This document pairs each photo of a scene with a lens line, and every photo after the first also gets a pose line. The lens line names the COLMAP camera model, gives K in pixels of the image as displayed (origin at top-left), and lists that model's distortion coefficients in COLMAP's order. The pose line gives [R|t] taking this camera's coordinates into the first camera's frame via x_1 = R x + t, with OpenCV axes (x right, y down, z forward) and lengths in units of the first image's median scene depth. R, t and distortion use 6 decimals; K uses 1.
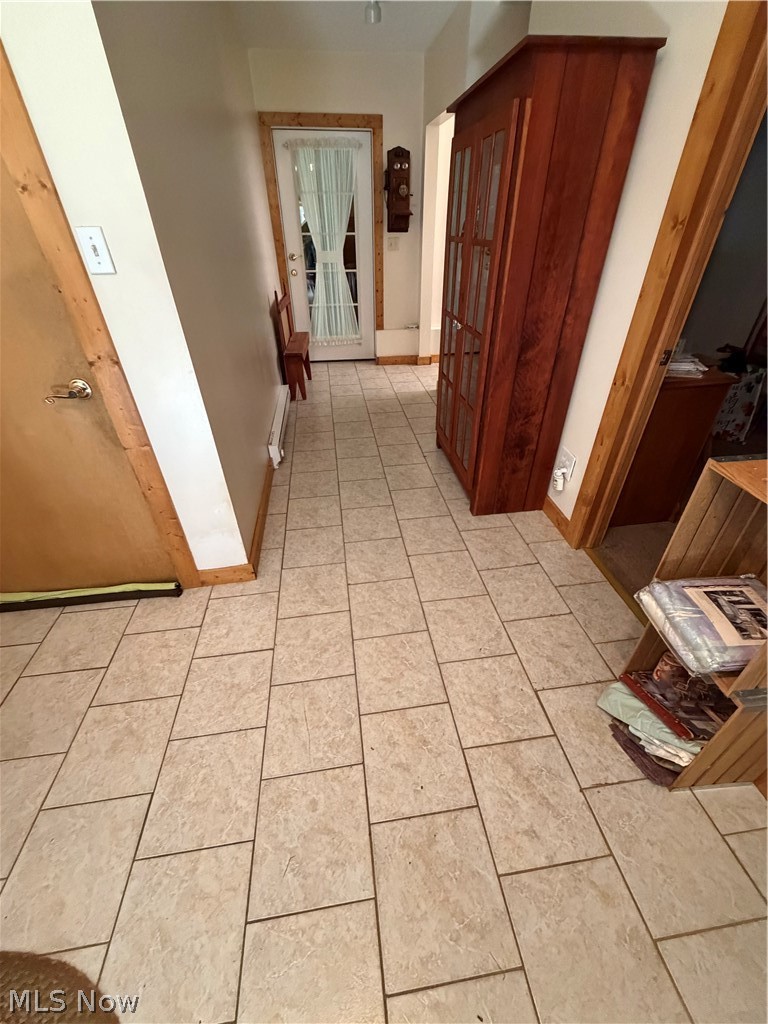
lens RADIAL K [[407.7, 0, 384.0], [0, 407.7, 512.0], [0, 0, 1]] dist [0.001444, 0.000087]
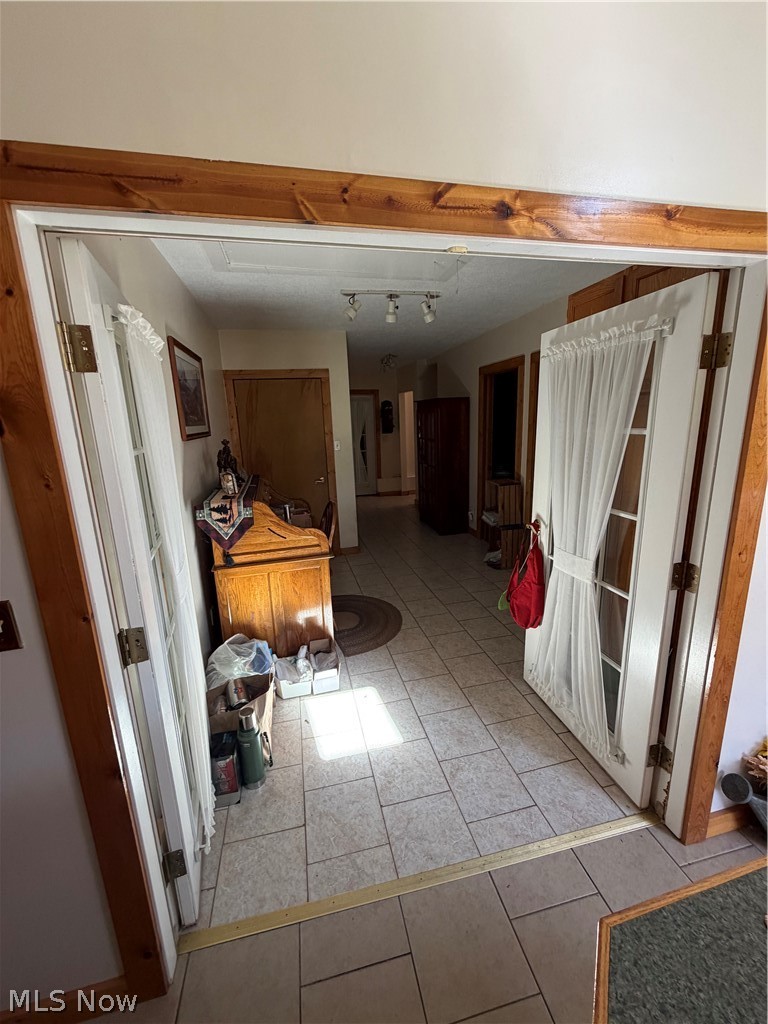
lens RADIAL K [[407.2, 0, 384.0], [0, 407.2, 512.0], [0, 0, 1]] dist [-0.000002, 0.000000]
pose [[0.994839, -0.048368, 0.089198, -0.197870], [0.078613, 0.923206, -0.376179, 0.466011], [-0.064153, 0.381250, 0.922243, -0.770712]]
